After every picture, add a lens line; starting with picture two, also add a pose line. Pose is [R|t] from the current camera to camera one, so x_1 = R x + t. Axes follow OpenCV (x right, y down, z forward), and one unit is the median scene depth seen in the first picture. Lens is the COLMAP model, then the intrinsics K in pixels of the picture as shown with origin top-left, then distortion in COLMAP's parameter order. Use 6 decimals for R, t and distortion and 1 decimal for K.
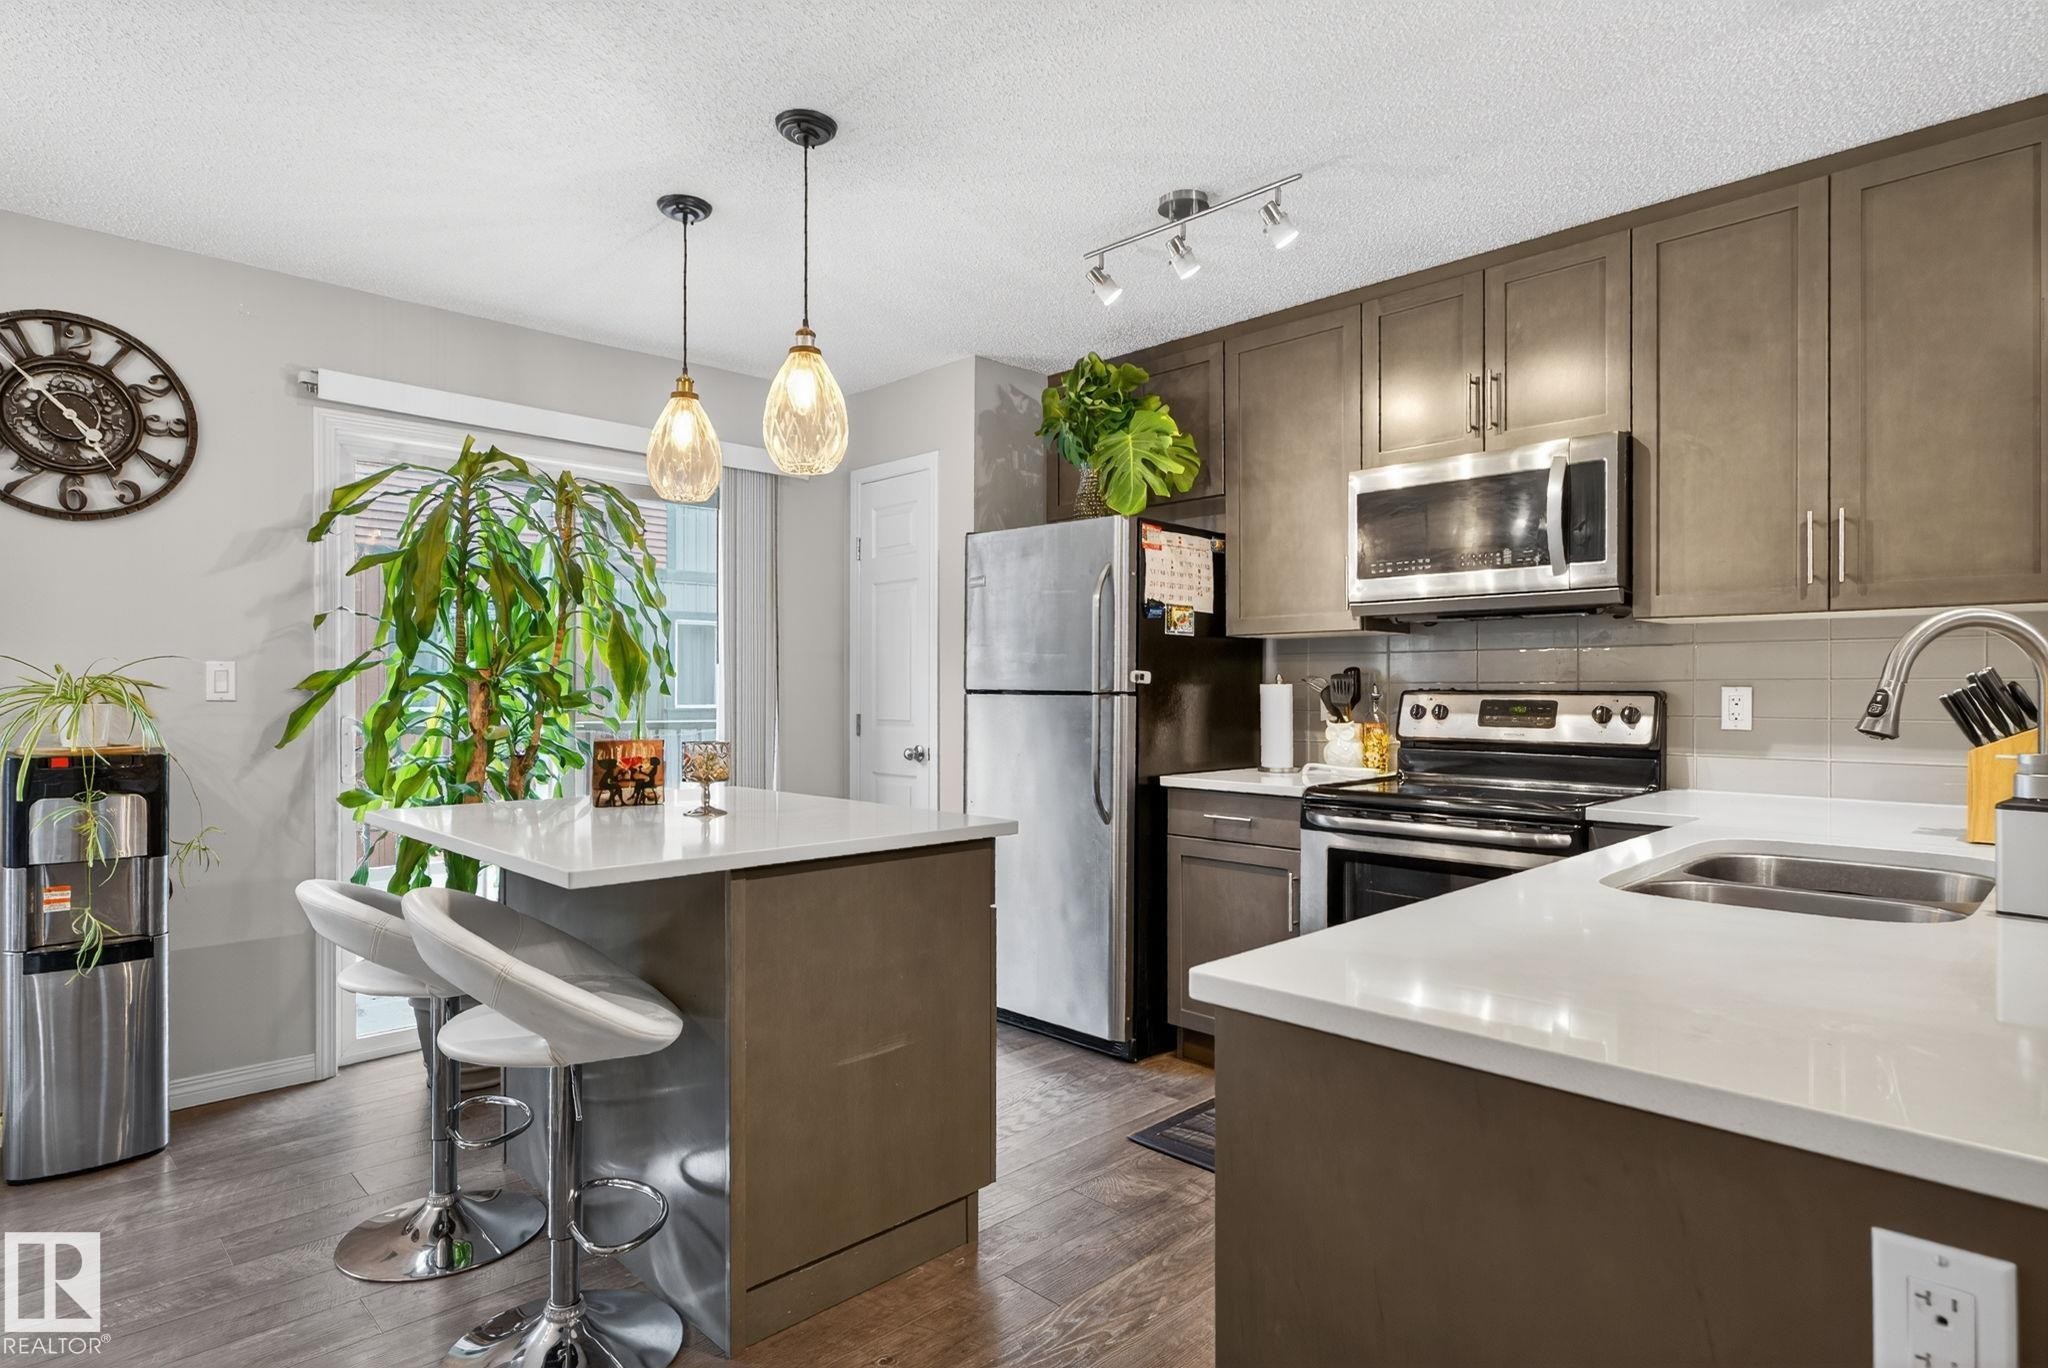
lens RADIAL K [[1097.5, 0, 1015.7], [0, 1097.5, 692.0], [0, 0, 1]] dist [0.003019, 0.000970]
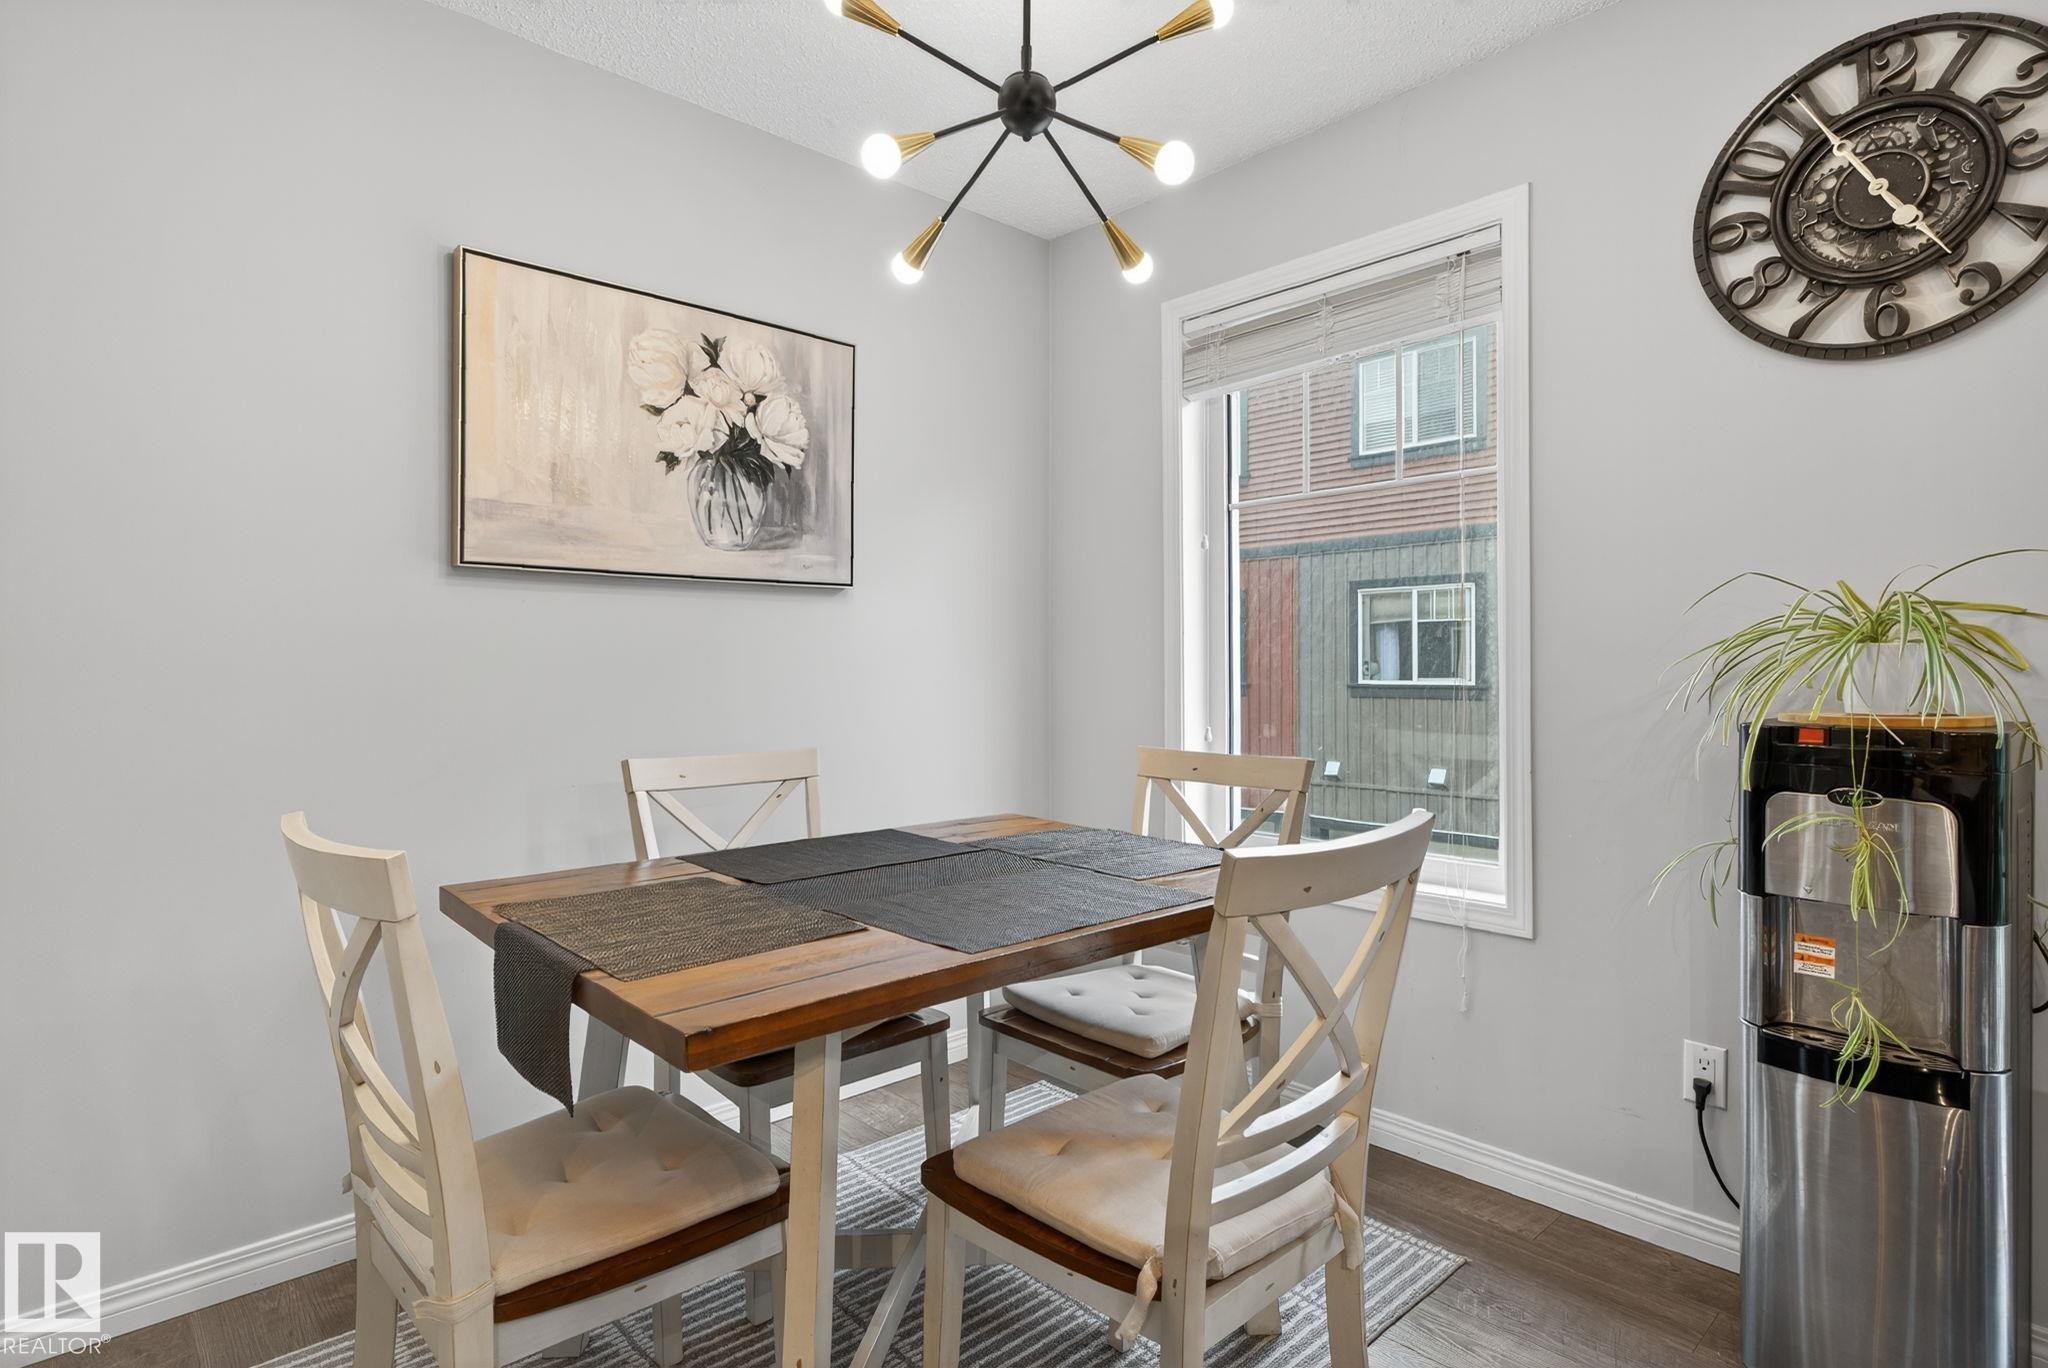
lens RADIAL K [[1071.4, 0, 1032.3], [0, 1071.4, 652.3], [0, 0, 1]] dist [0.000818, 0.006963]
pose [[-0.000702, -0.011477, -0.999934, -0.238818], [-0.005483, 0.999919, -0.011473, 0.023871], [0.999985, 0.005474, -0.000765, 0.505706]]
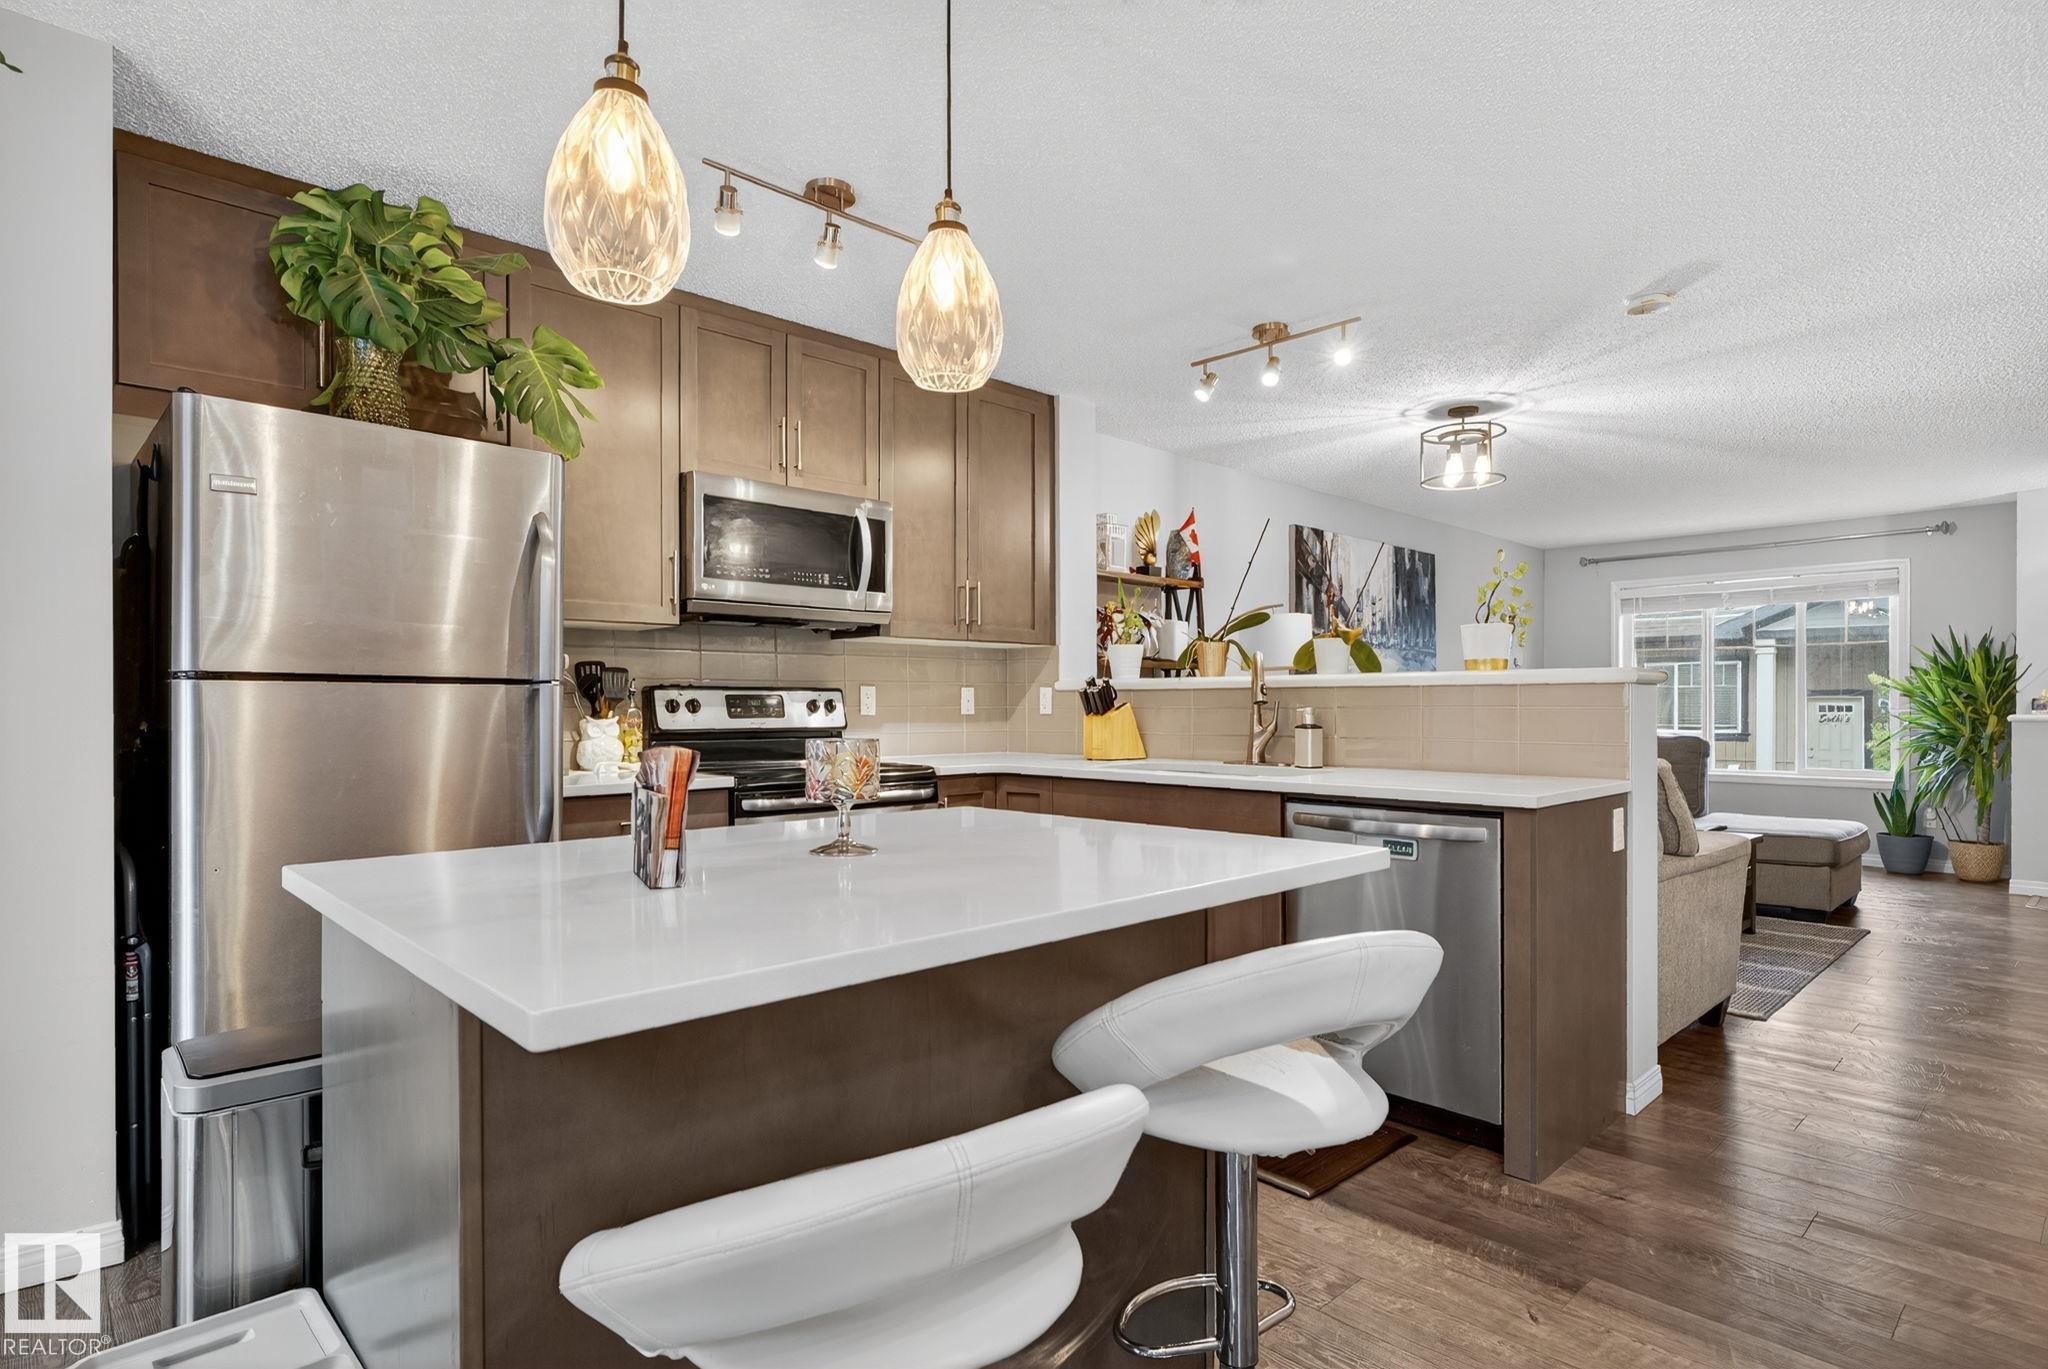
lens RADIAL K [[1071.0, 0, 1030.2], [0, 1071.0, 708.2], [0, 0, 1]] dist [-0.003611, 0.000188]
pose [[0.012105, -0.002737, 0.999923, -0.772585], [0.002126, 0.999994, 0.002712, 0.021479], [-0.999924, 0.002093, 0.012111, 0.757140]]
